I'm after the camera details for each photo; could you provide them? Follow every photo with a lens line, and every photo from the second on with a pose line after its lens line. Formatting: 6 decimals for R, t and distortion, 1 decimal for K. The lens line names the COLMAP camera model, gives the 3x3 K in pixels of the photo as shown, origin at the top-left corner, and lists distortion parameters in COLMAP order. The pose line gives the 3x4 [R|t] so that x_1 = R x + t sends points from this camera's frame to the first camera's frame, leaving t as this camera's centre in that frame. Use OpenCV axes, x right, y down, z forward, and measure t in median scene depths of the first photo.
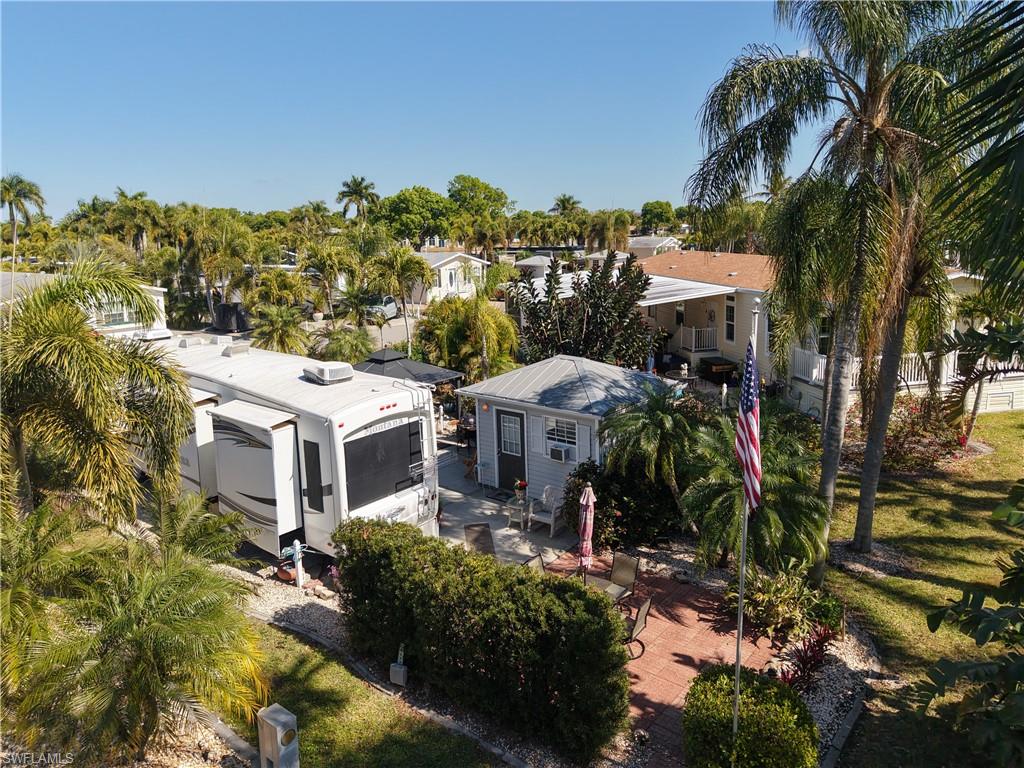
lens RADIAL K [[685.8, 0, 541.4], [0, 685.8, 300.2], [0, 0, 1]] dist [0.008588, 0.000117]
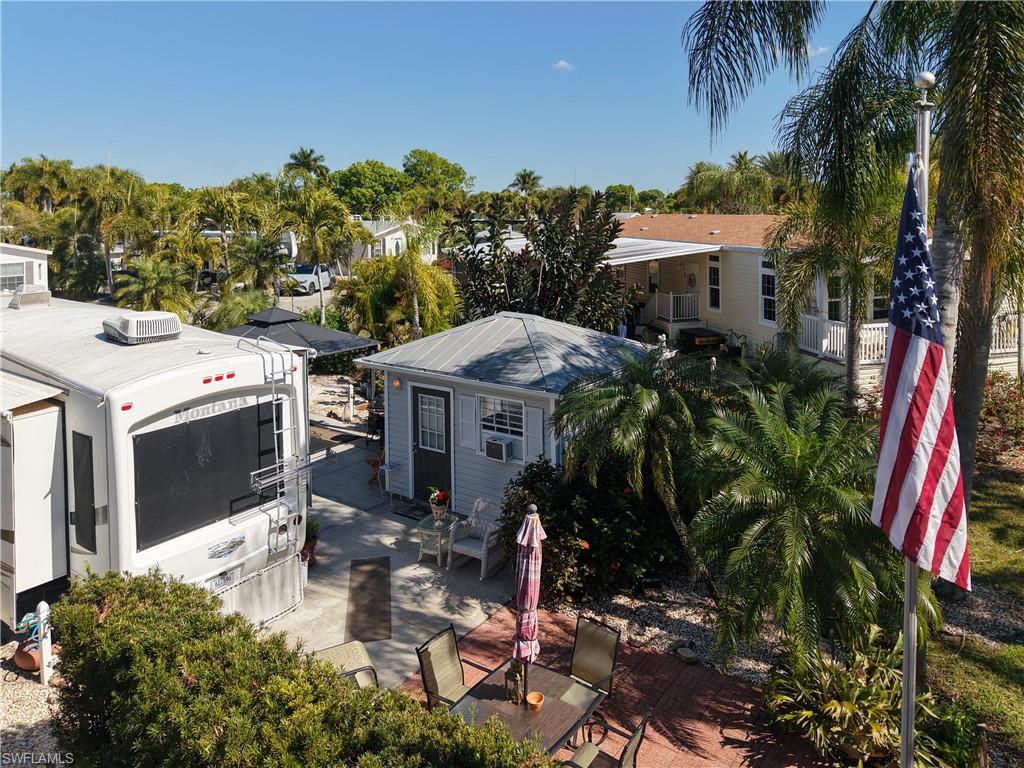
lens RADIAL K [[713.3, 0, 525.9], [0, 713.3, 243.6], [0, 0, 1]] dist [0.003476, -0.010030]
pose [[0.999415, 0.003404, 0.034023, 0.030352], [-0.001576, 0.998561, -0.053597, 0.057693], [-0.034156, 0.053512, 0.997983, 0.284313]]
